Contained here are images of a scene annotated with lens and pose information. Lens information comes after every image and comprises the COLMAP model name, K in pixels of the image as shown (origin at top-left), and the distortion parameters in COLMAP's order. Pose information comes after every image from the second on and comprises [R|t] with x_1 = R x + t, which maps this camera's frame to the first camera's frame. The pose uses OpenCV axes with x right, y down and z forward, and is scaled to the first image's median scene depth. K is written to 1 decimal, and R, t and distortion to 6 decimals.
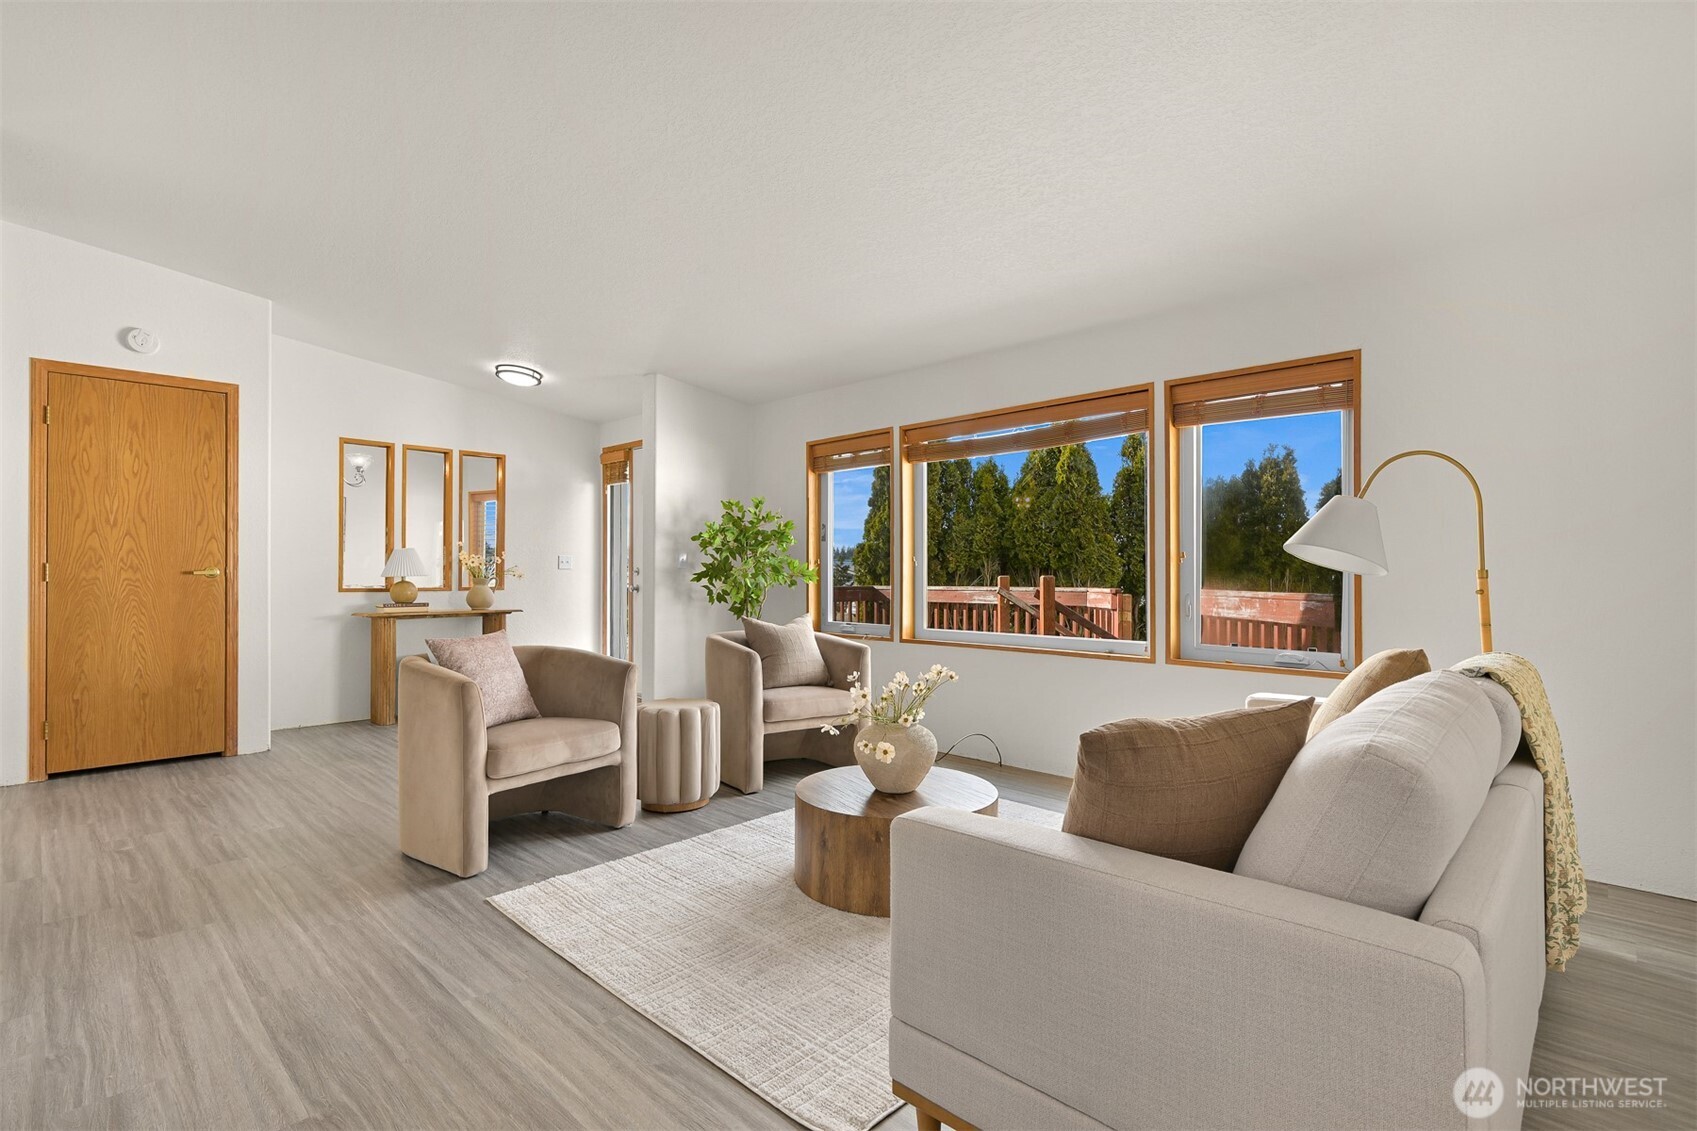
lens RADIAL K [[777.9, 0, 862.6], [0, 777.9, 563.4], [0, 0, 1]] dist [0.000584, 0.000581]
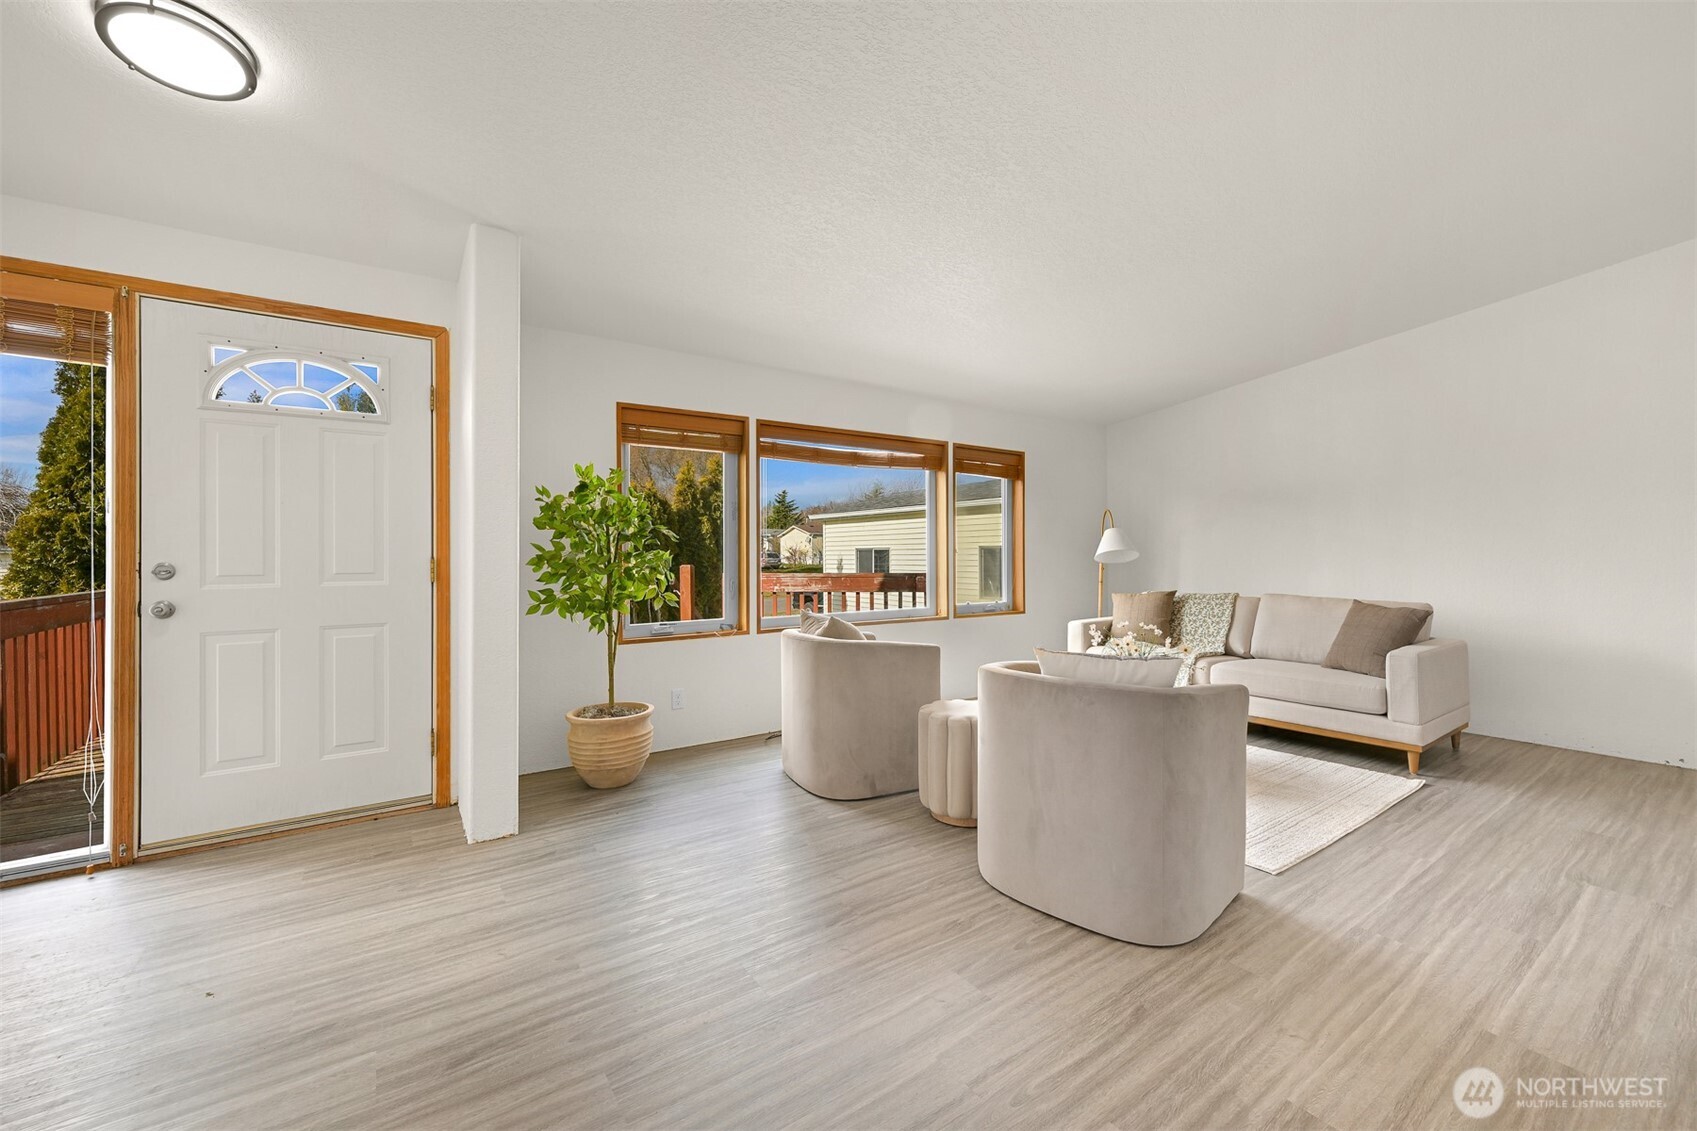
lens RADIAL K [[659.2, 0, 859.5], [0, 659.2, 564.1], [0, 0, 1]] dist [0.001618, 0.000166]
pose [[0.212952, -0.013101, 0.976975, -0.959859], [-0.007651, 0.999857, 0.015075, -0.004750], [-0.977033, -0.010685, 0.212821, 0.882186]]
